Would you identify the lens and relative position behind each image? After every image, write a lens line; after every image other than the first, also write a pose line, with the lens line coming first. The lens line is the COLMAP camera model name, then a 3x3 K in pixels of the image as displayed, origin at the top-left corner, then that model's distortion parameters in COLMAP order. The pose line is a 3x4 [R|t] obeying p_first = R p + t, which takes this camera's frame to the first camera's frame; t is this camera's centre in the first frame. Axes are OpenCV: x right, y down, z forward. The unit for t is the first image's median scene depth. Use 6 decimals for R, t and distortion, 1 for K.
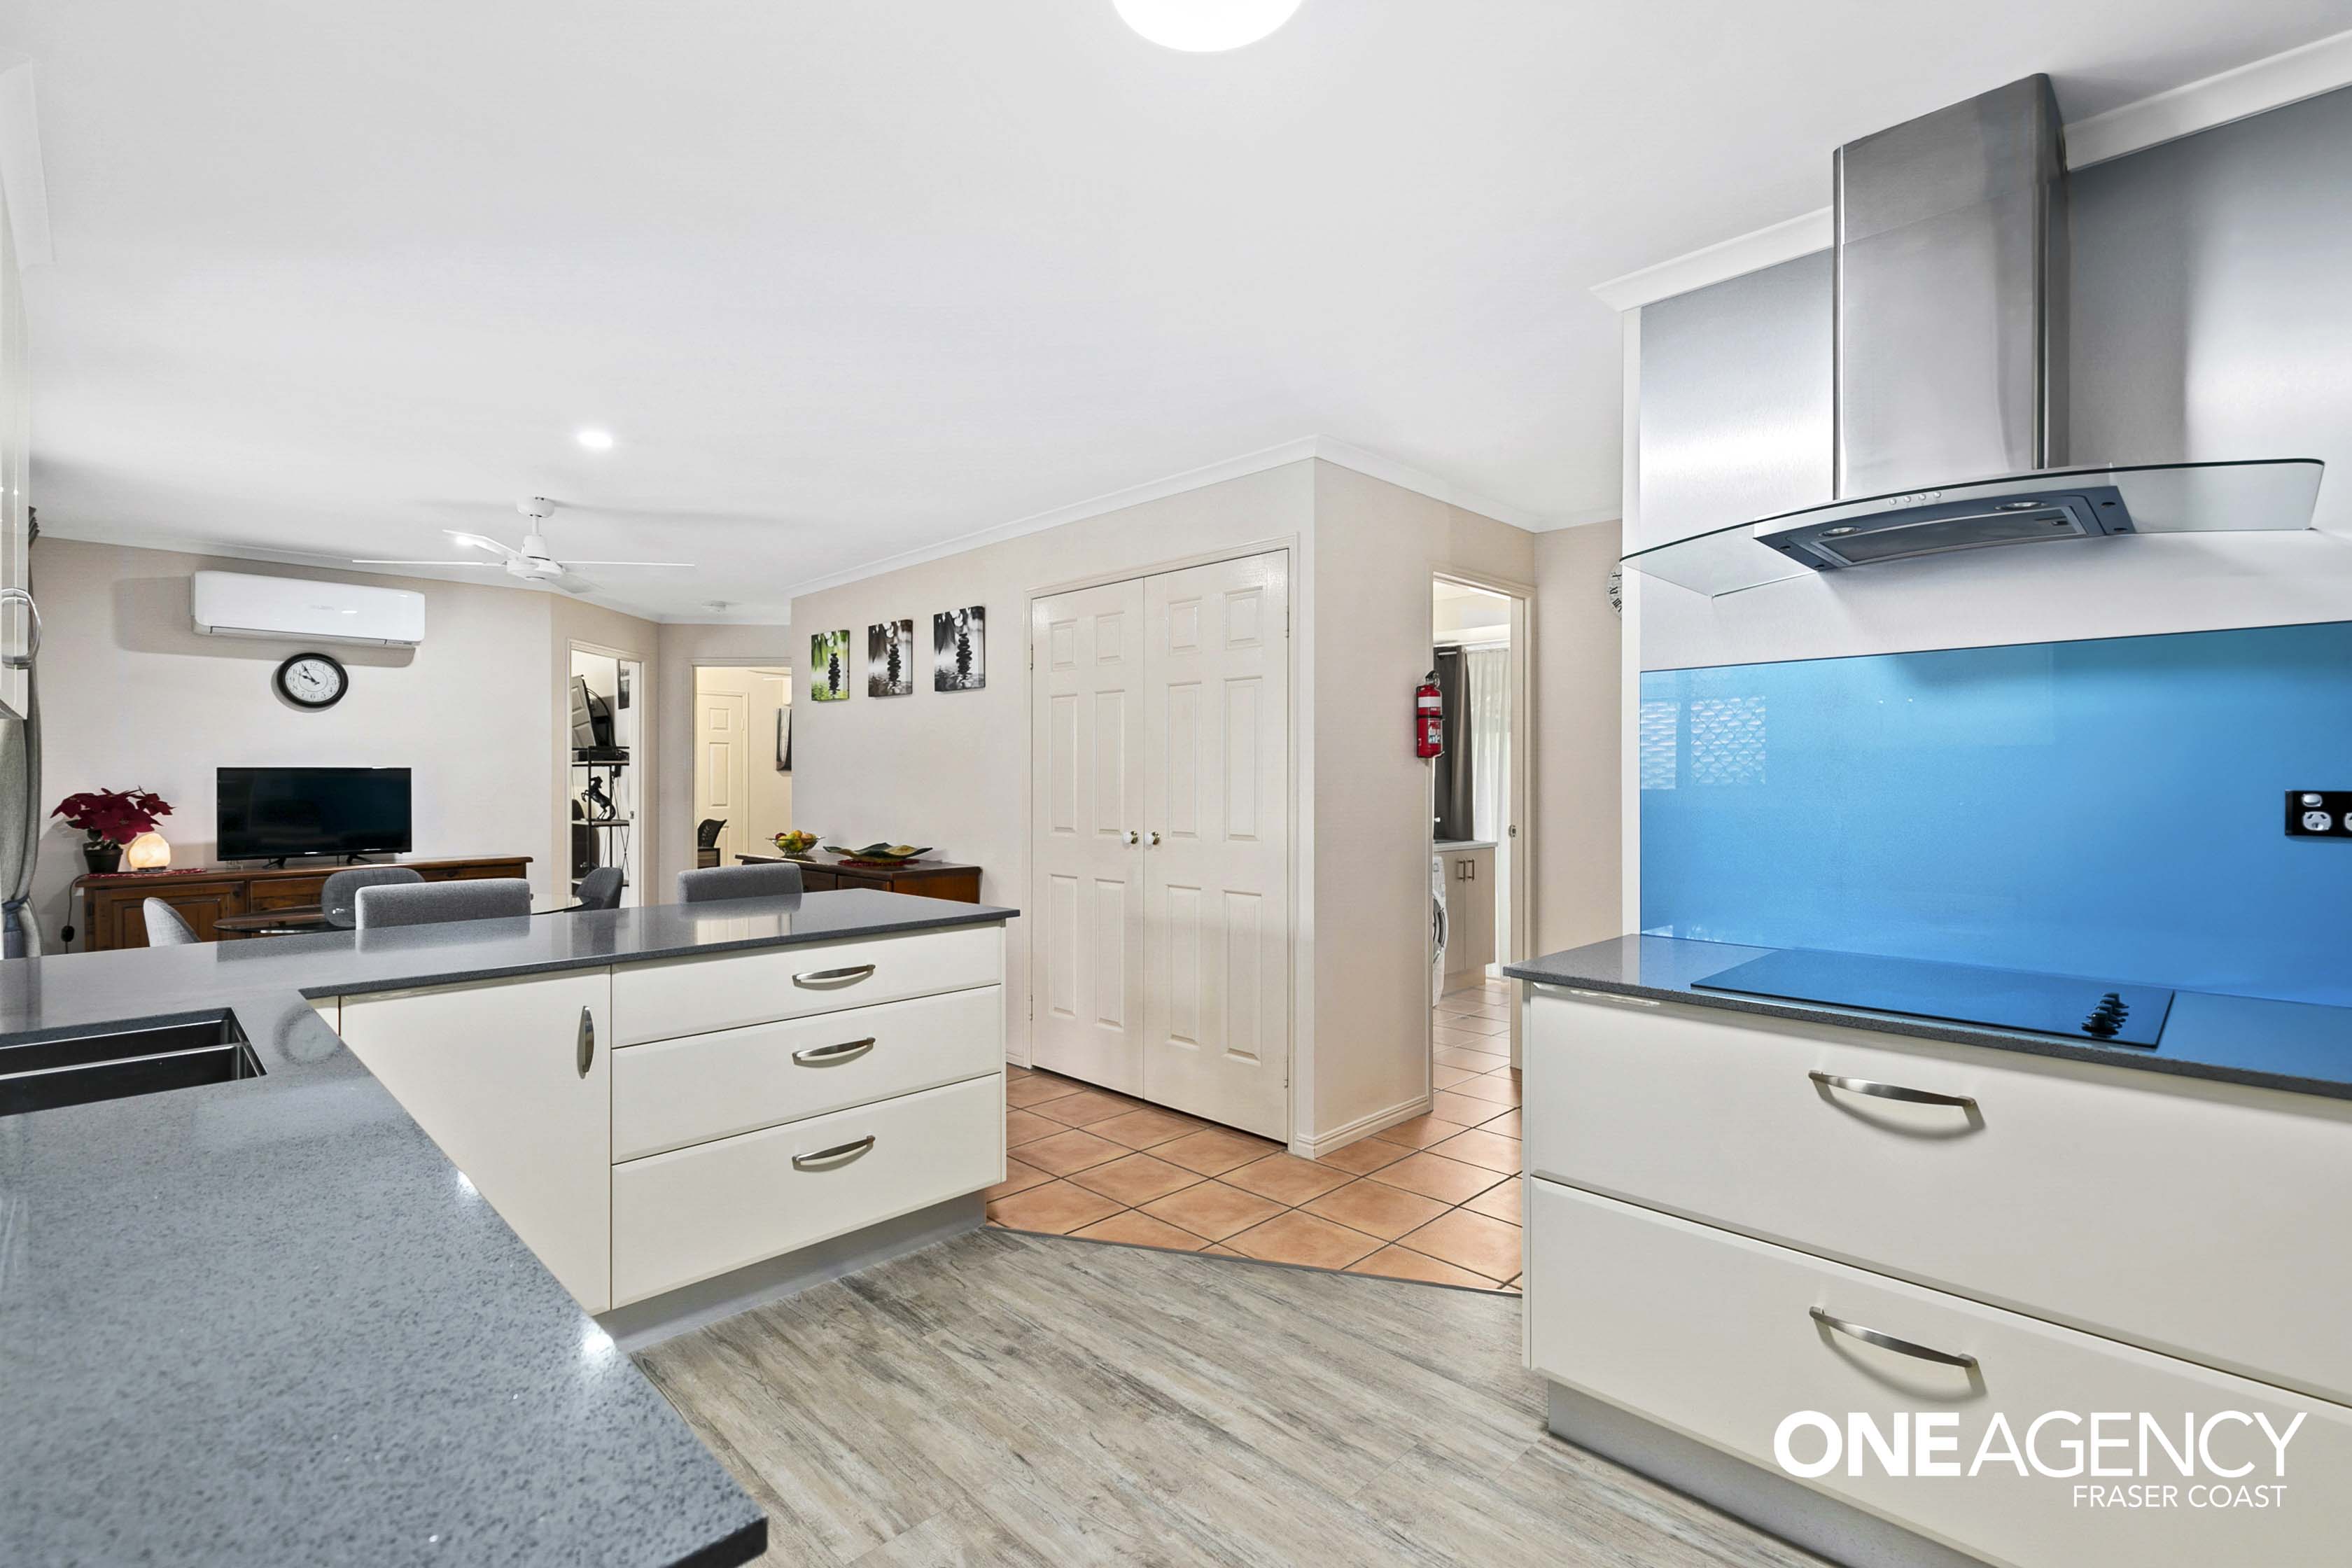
lens RADIAL K [[1068.0, 0, 1184.3], [0, 1068.0, 797.1], [0, 0, 1]] dist [0.000210, 0.000271]
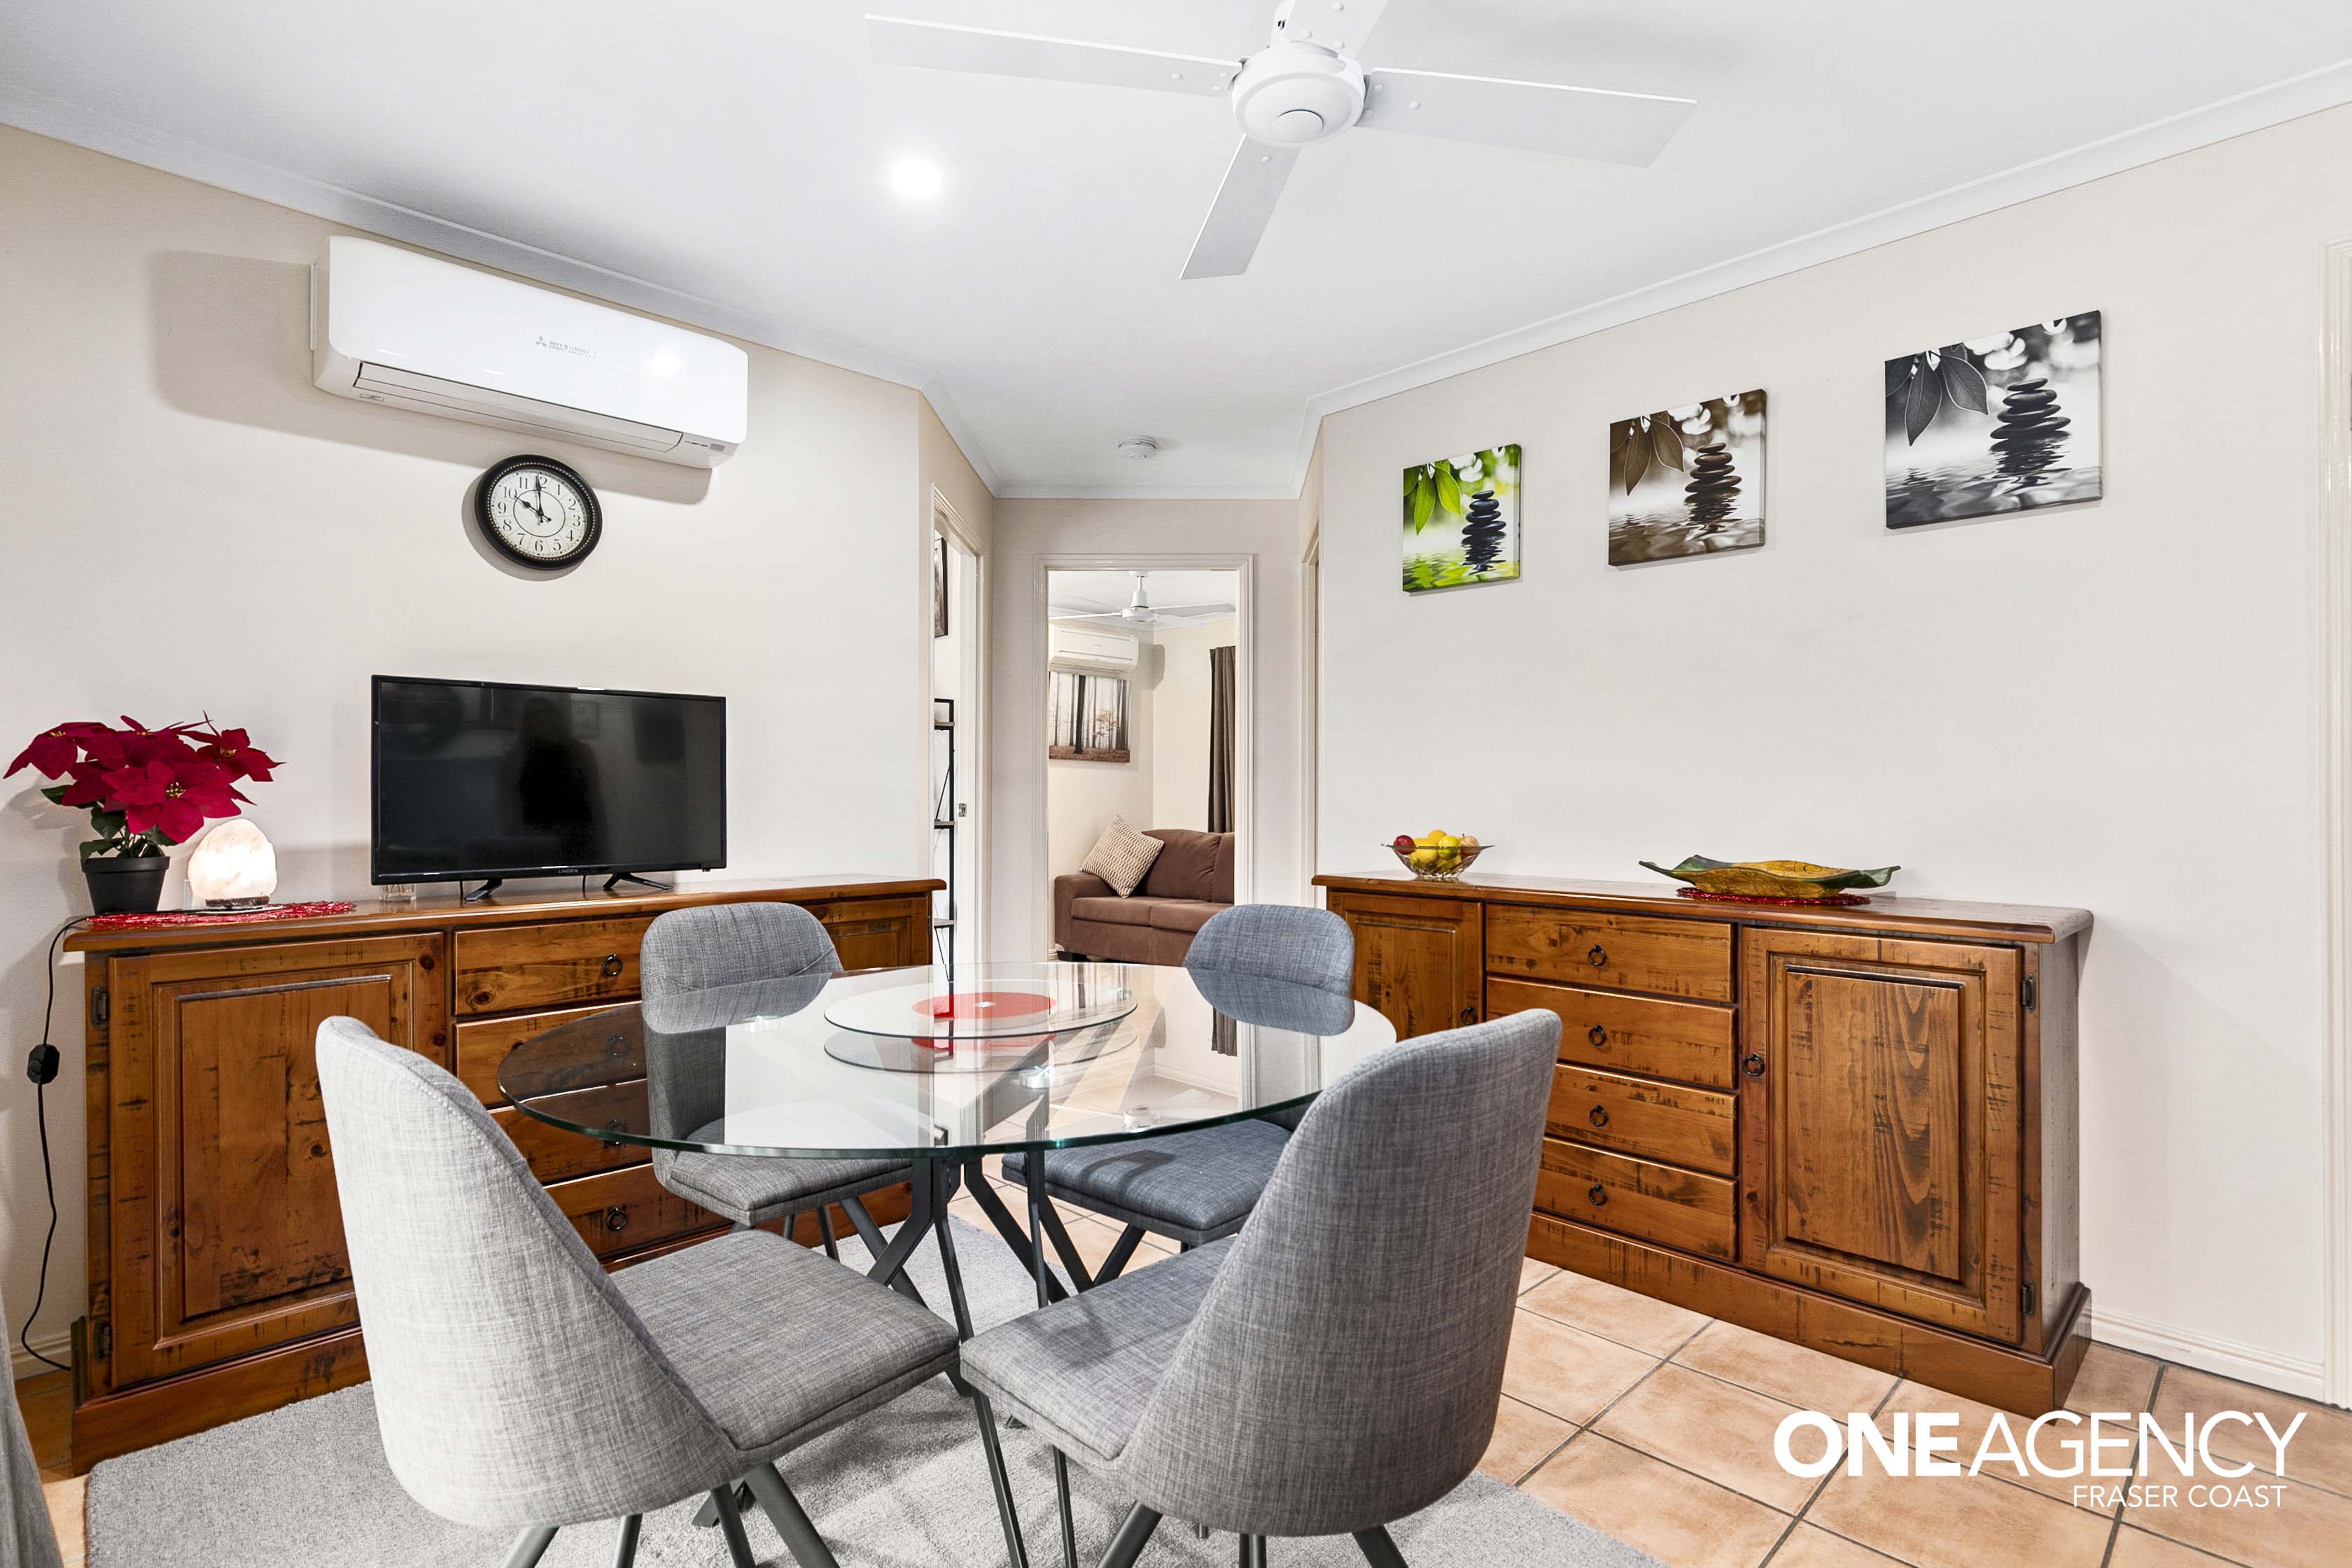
lens RADIAL K [[1130.8, 0, 1178.3], [0, 1130.8, 813.1], [0, 0, 1]] dist [-0.002455, -0.000757]
pose [[0.999869, 0.004612, -0.015507, -0.569552], [-0.004668, 0.999983, -0.003594, 0.030262], [0.015490, 0.003666, 0.999873, 0.542200]]
